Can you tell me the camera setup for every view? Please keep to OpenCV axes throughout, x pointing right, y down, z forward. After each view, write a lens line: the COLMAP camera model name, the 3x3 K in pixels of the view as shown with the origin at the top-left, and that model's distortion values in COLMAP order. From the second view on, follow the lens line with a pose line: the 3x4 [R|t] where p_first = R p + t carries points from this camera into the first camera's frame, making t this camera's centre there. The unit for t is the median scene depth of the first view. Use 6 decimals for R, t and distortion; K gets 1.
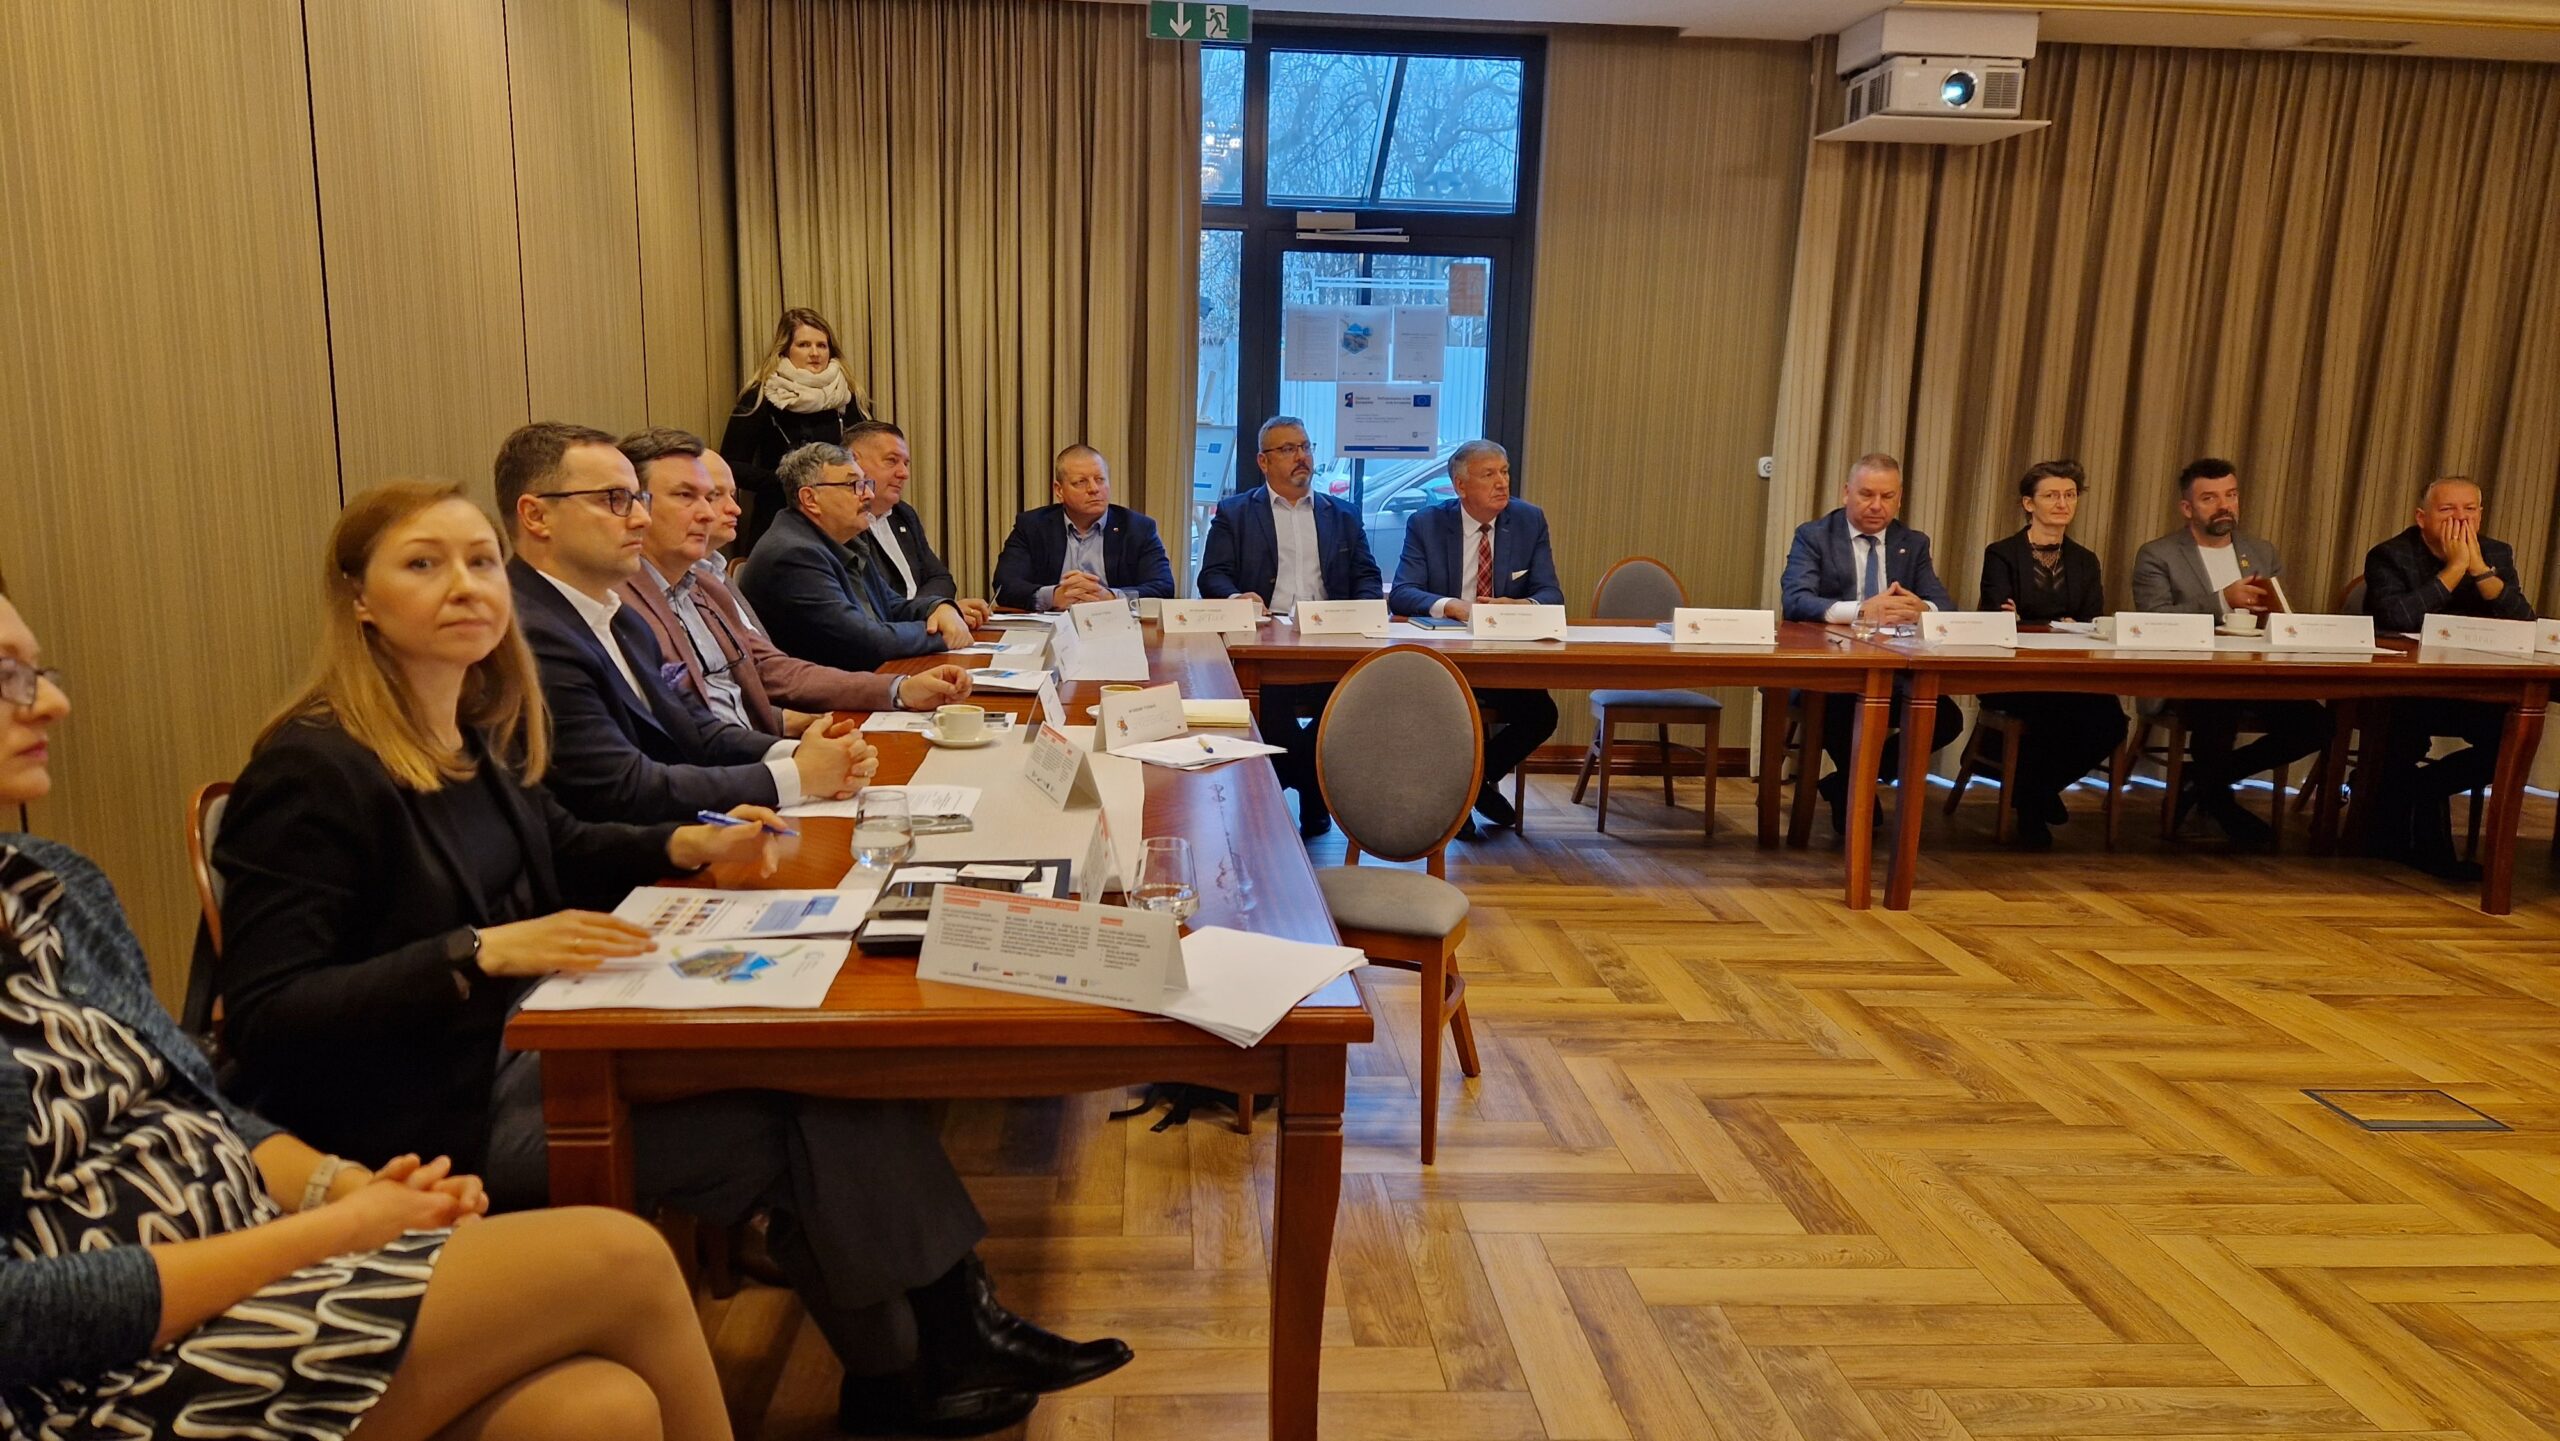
lens RADIAL K [[1709.8, 0, 1284.3], [0, 1709.8, 736.0], [0, 0, 1]] dist [0.101822, -0.099895]
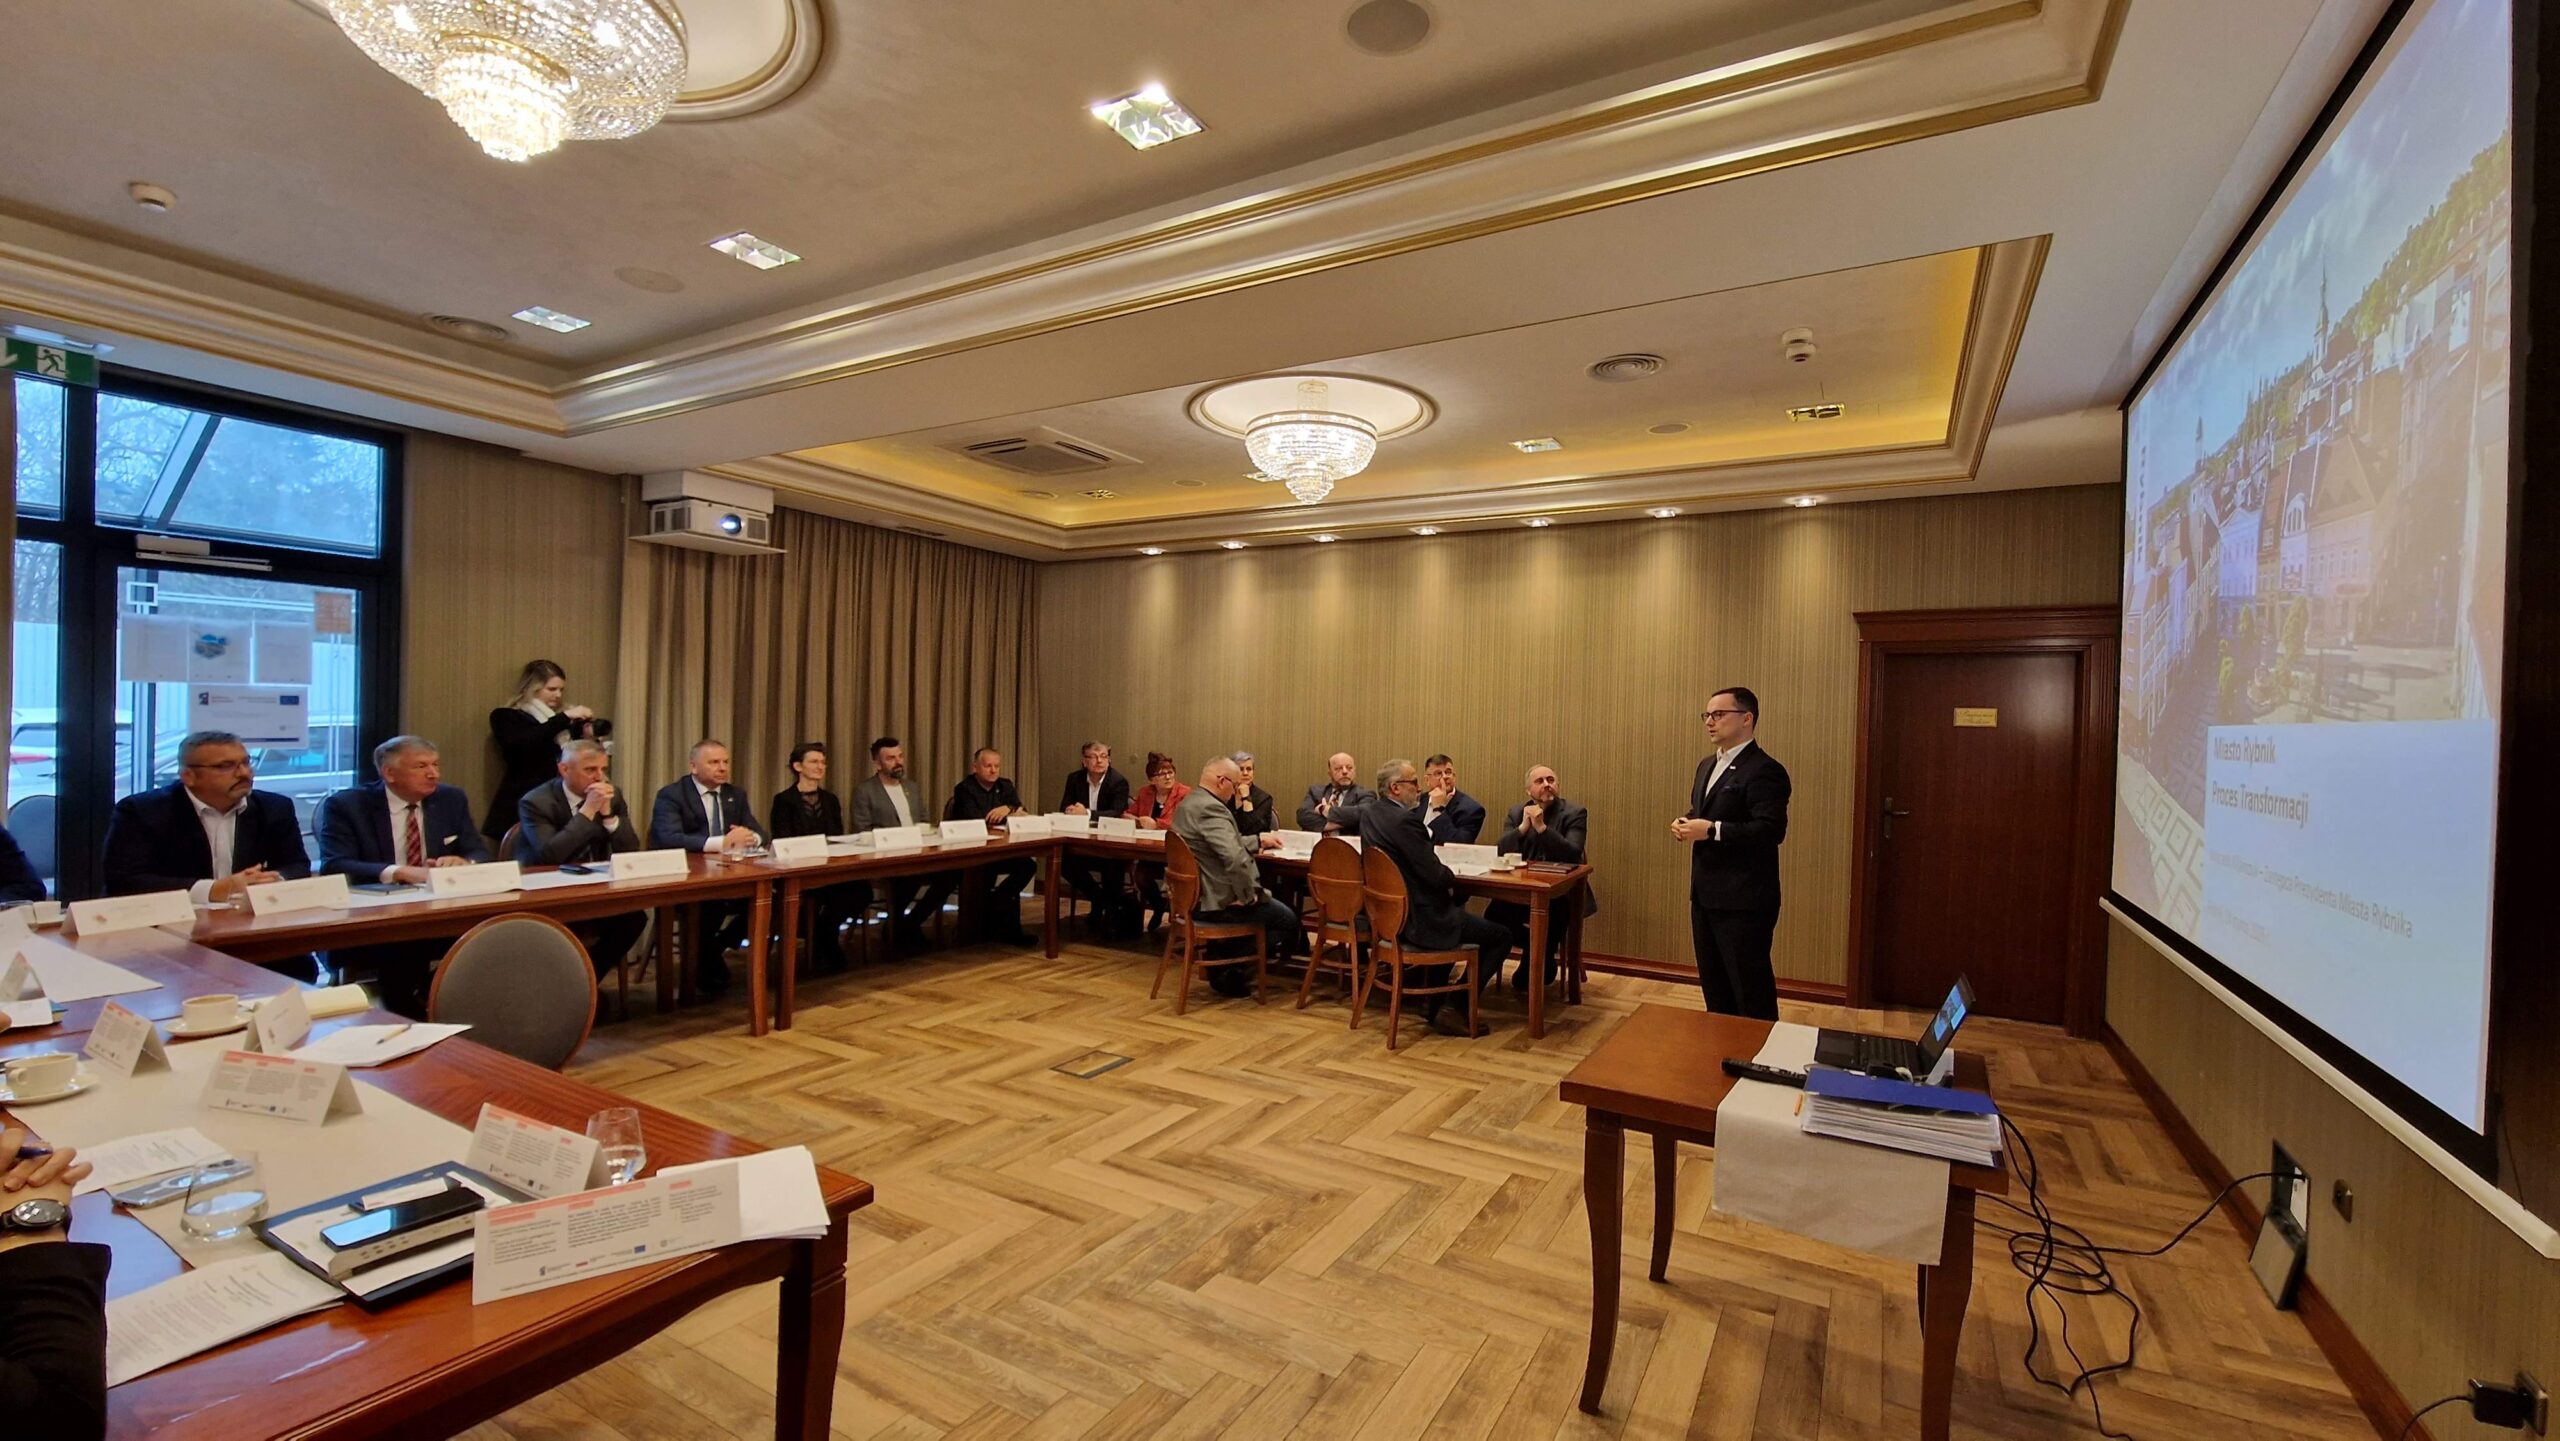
lens RADIAL K [[1044.7, 0, 1276.7], [0, 1044.7, 735.3], [0, 0, 1]] dist [-0.002119, -0.000535]
pose [[0.565537, -0.019957, 0.824481, -0.187297], [0.135703, 0.988333, -0.069160, -0.041650], [-0.813482, 0.150998, 0.561647, 0.062603]]
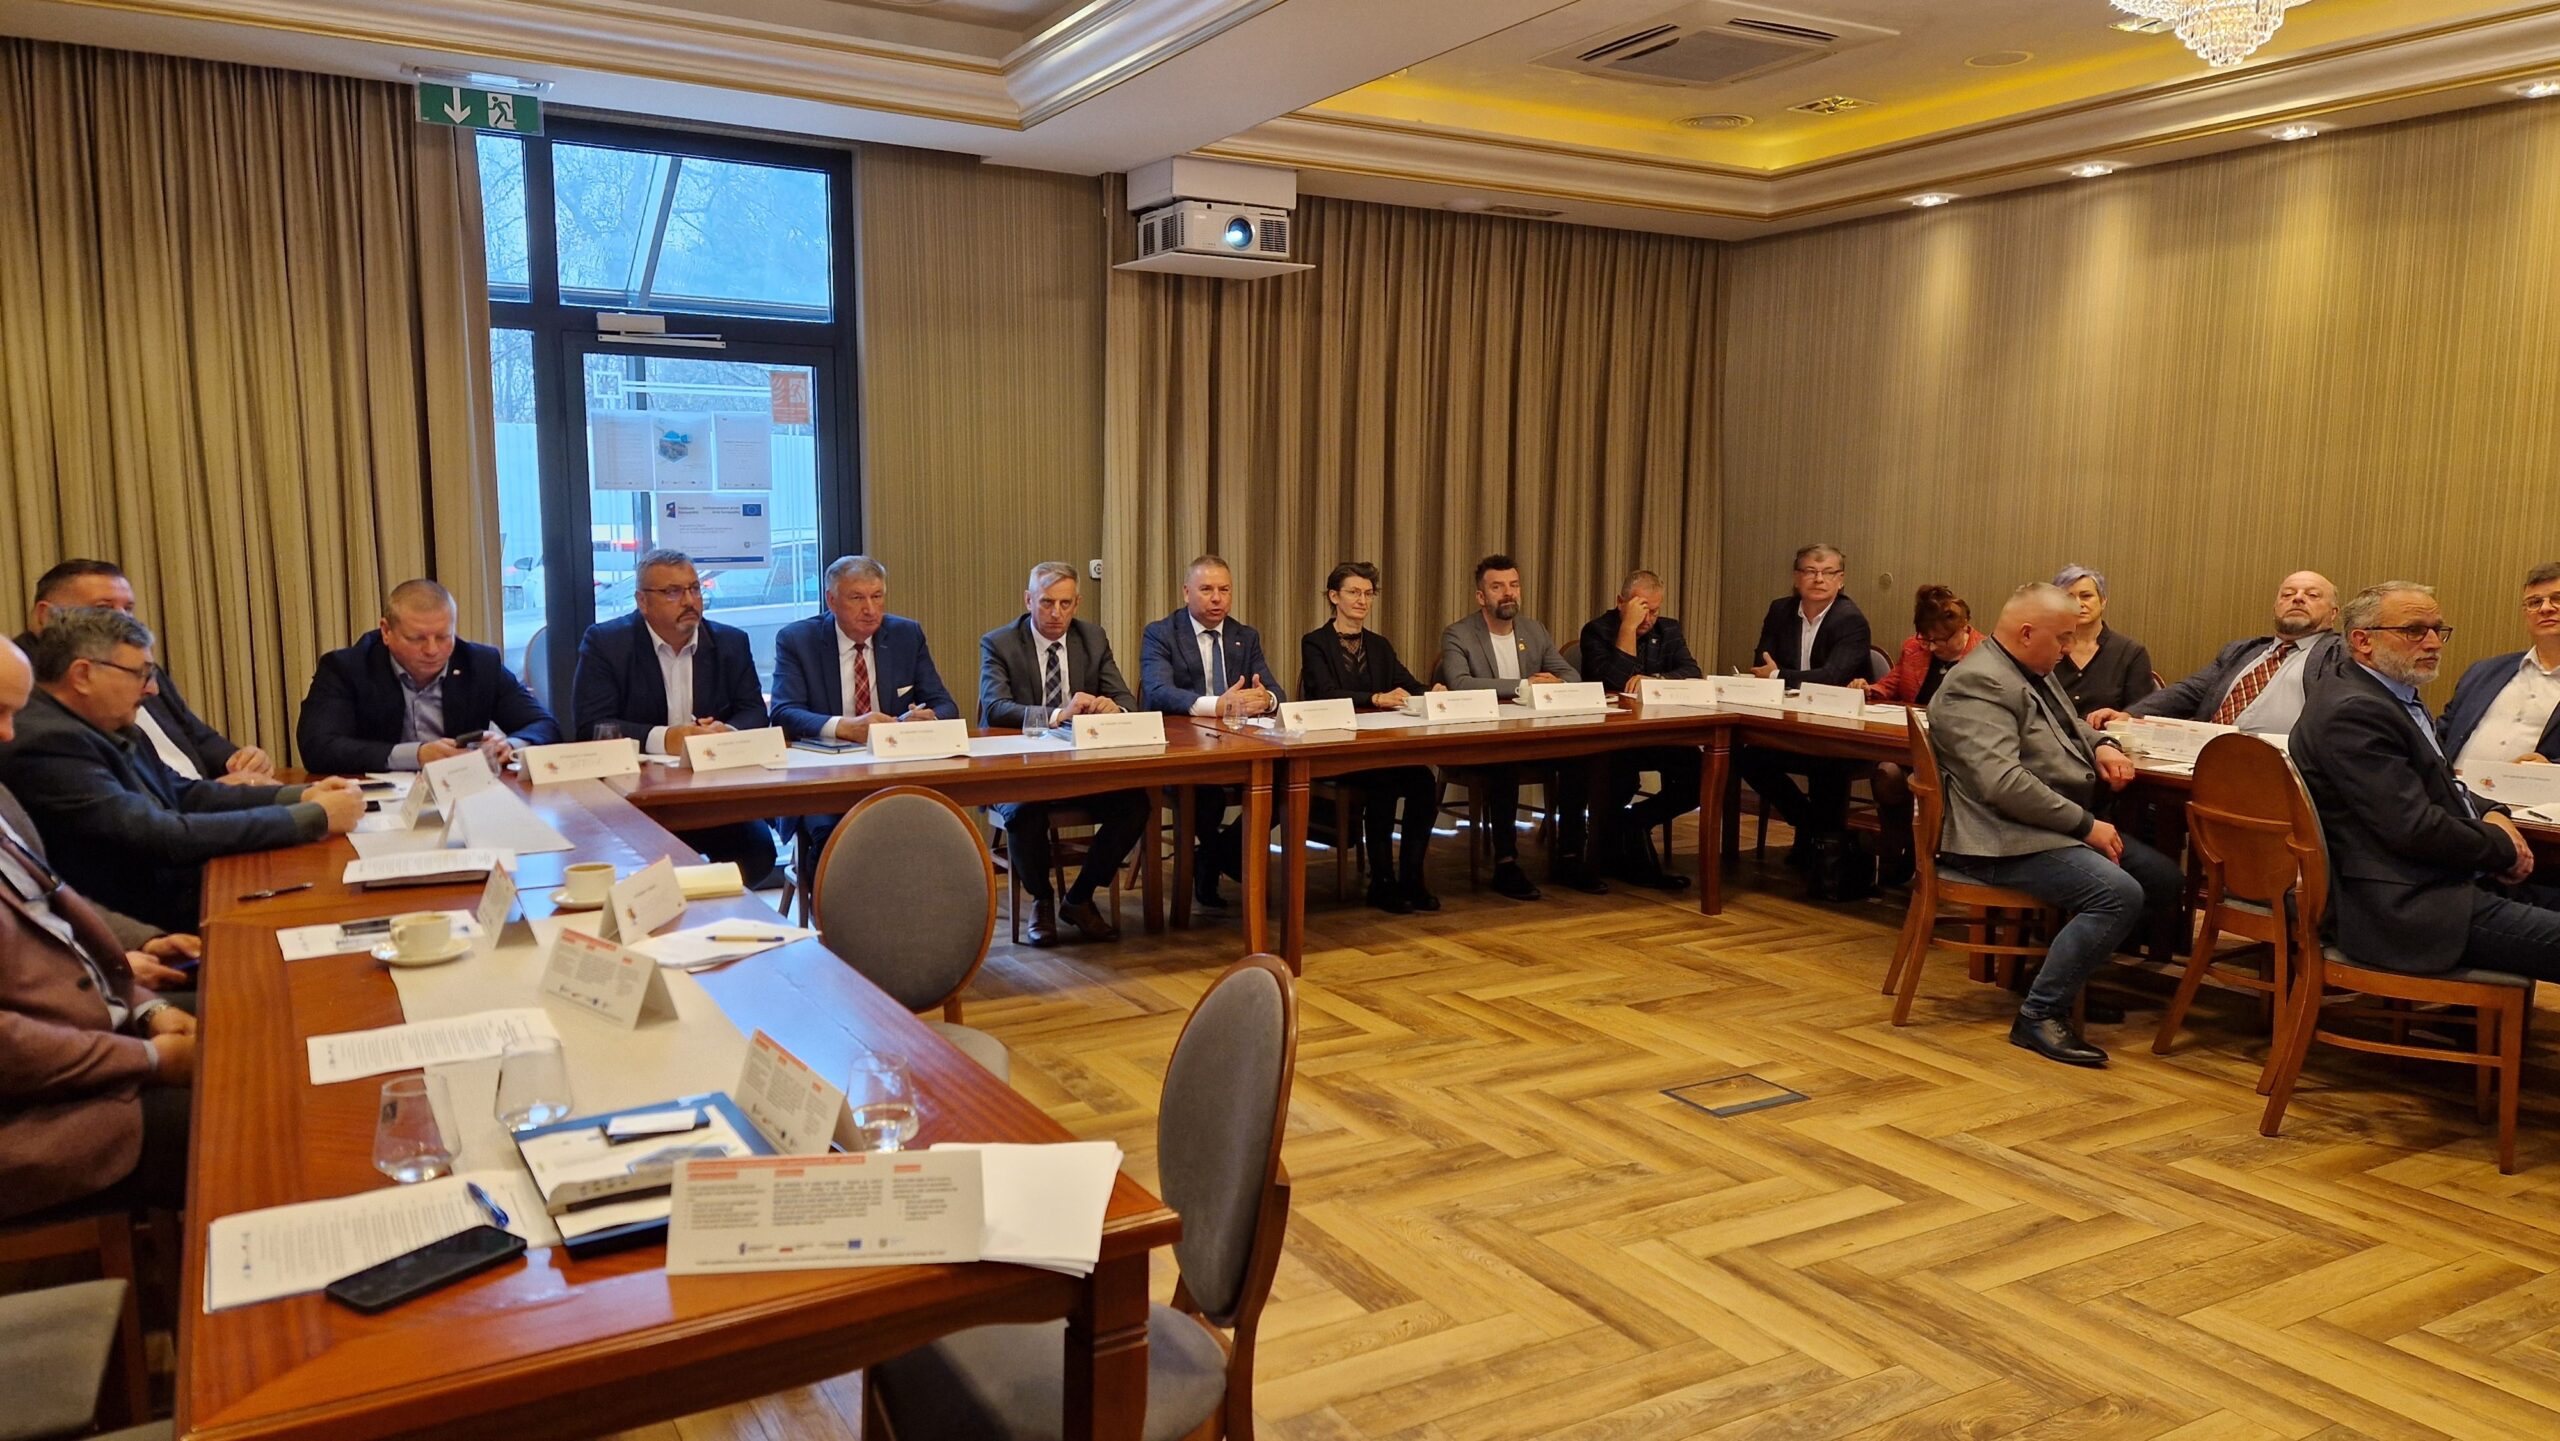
lens RADIAL K [[1705.9, 0, 1267.1], [0, 1705.9, 713.4], [0, 0, 1]] dist [0.099484, -0.092659]
pose [[0.900181, -0.071457, 0.429614, -0.119574], [0.094802, 0.994944, -0.033153, -0.033398], [-0.425073, 0.070572, 0.902404, 0.026196]]
